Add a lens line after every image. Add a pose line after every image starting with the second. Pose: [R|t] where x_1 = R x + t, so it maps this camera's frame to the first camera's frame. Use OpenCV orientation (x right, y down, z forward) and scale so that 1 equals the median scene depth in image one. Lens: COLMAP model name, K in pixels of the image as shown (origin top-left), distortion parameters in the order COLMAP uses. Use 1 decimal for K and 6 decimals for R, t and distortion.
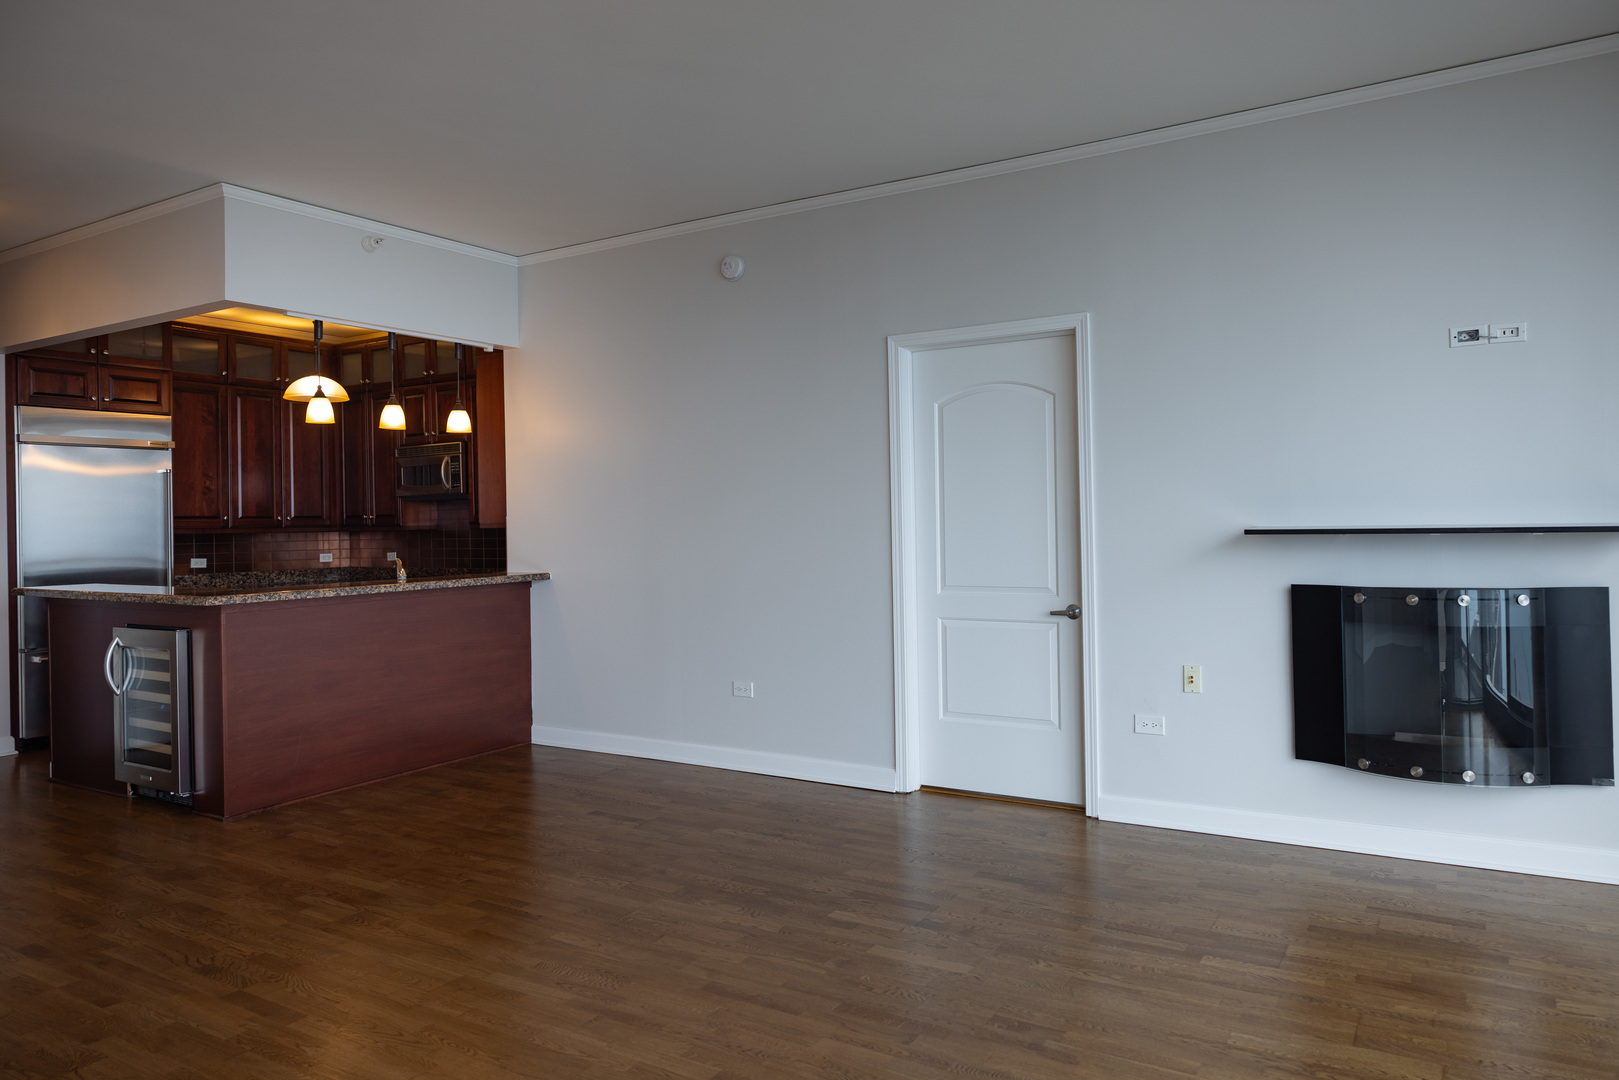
lens RADIAL K [[1088.0, 0, 818.1], [0, 1088.0, 522.5], [0, 0, 1]] dist [-0.000807, 0.005139]
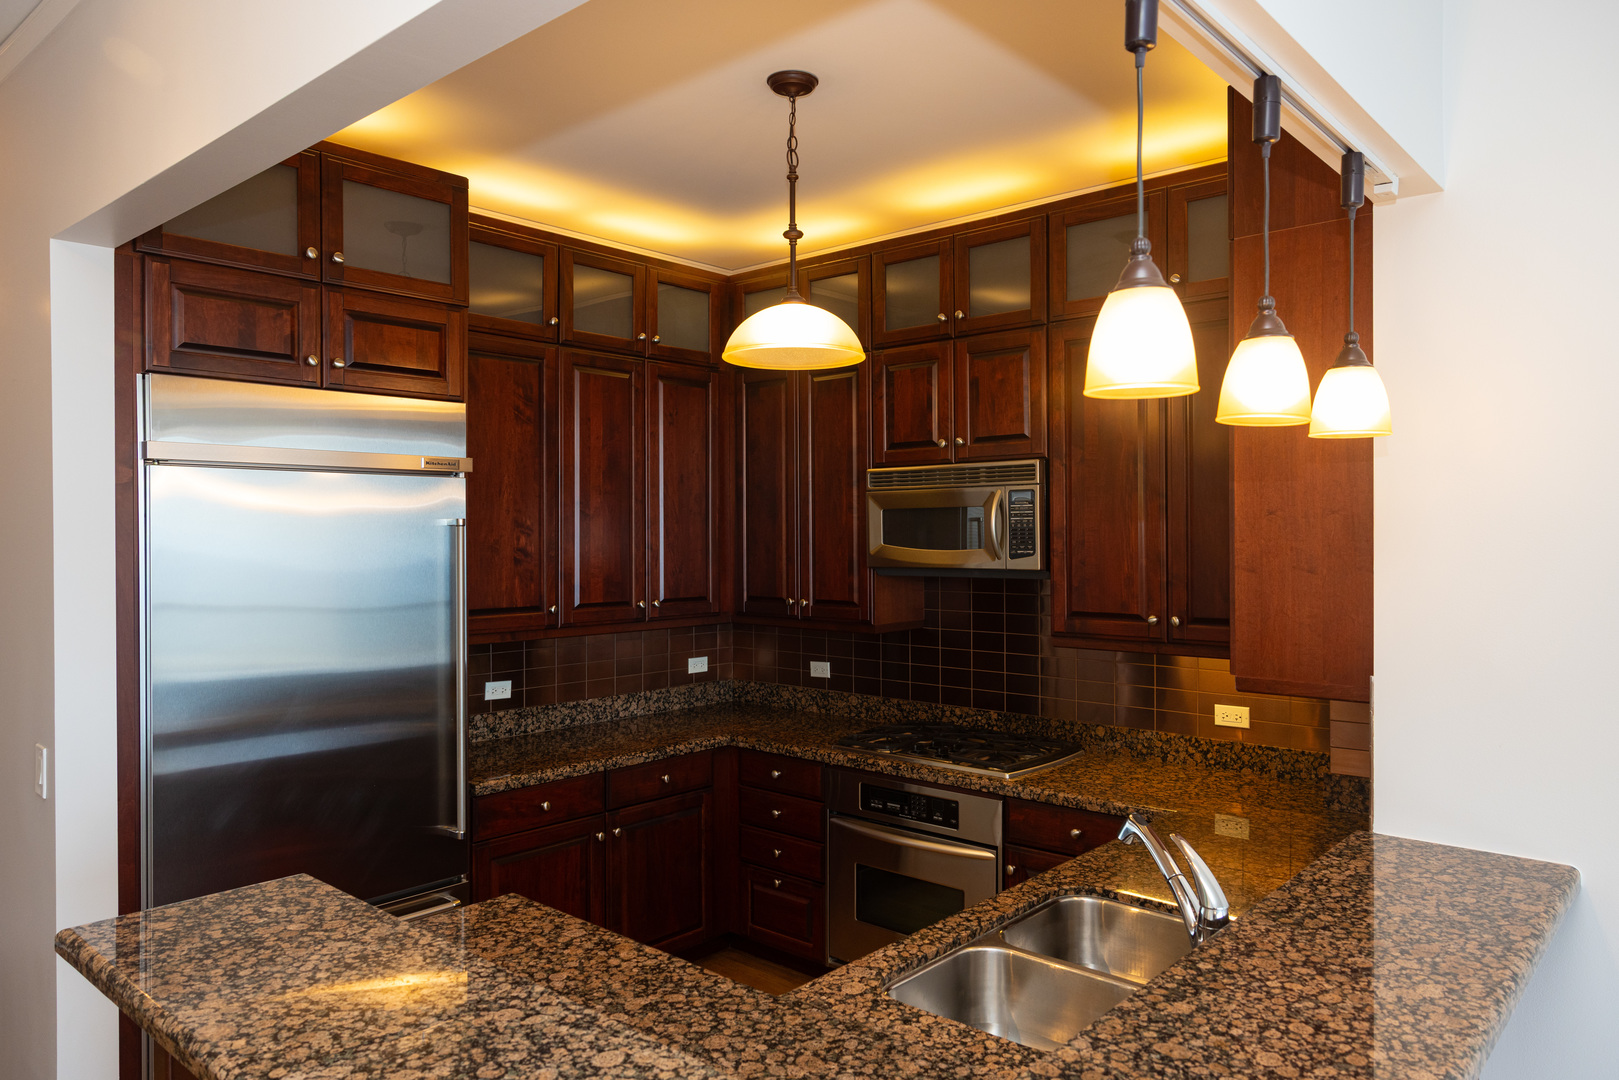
lens RADIAL K [[1088.0, 0, 818.1], [0, 1088.0, 522.5], [0, 0, 1]] dist [-0.000807, 0.005139]
pose [[0.984733, 0.013066, -0.173583, -0.391452], [-0.014582, 0.999866, -0.007460, -0.048965], [0.173462, 0.009877, 0.984791, 0.610454]]
